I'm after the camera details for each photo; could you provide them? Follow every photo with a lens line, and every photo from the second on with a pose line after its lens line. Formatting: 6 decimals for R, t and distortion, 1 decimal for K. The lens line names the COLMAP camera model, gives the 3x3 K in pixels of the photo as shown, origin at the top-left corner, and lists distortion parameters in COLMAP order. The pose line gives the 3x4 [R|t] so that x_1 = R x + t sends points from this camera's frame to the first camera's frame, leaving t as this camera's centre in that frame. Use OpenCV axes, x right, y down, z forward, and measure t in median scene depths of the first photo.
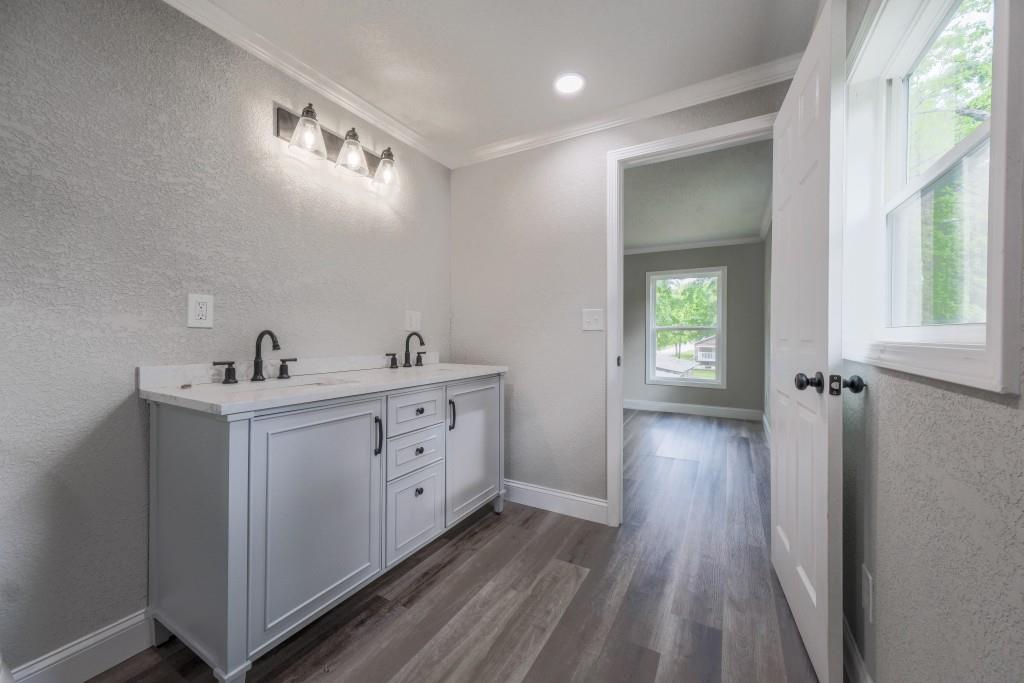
lens RADIAL K [[386.7, 0, 515.8], [0, 386.7, 338.2], [0, 0, 1]] dist [0.003058, 0.000318]
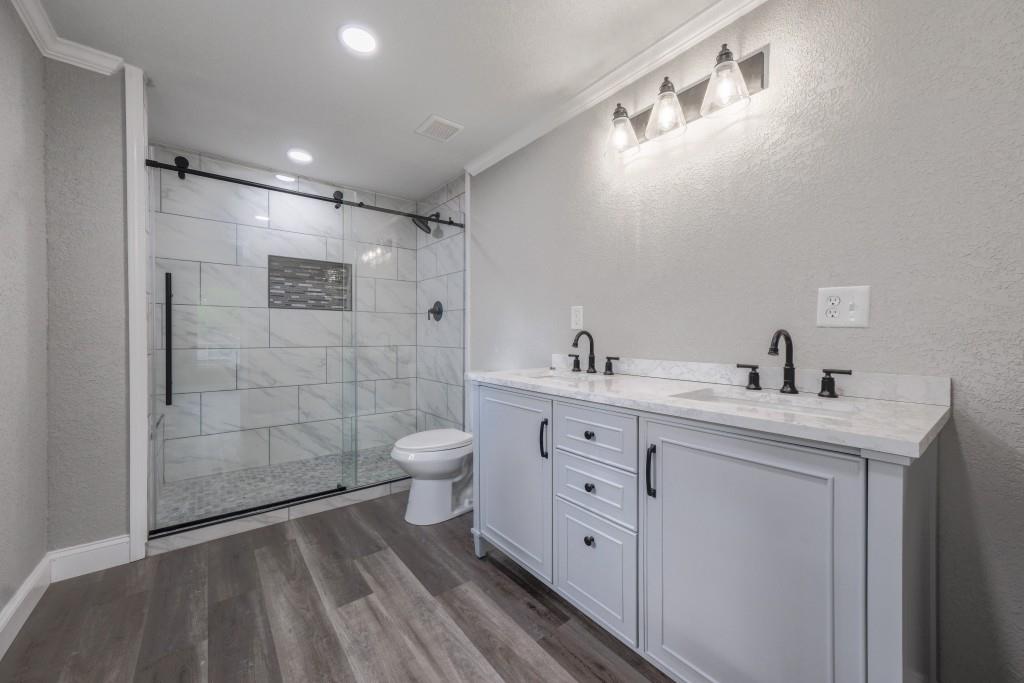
lens RADIAL K [[386.7, 0, 515.8], [0, 386.7, 338.2], [0, 0, 1]] dist [0.003058, 0.000318]
pose [[-0.383694, -0.005036, -0.923446, 0.489809], [-0.017578, 0.999844, 0.001851, 0.003744], [0.923293, 0.016942, -0.383723, 1.118478]]
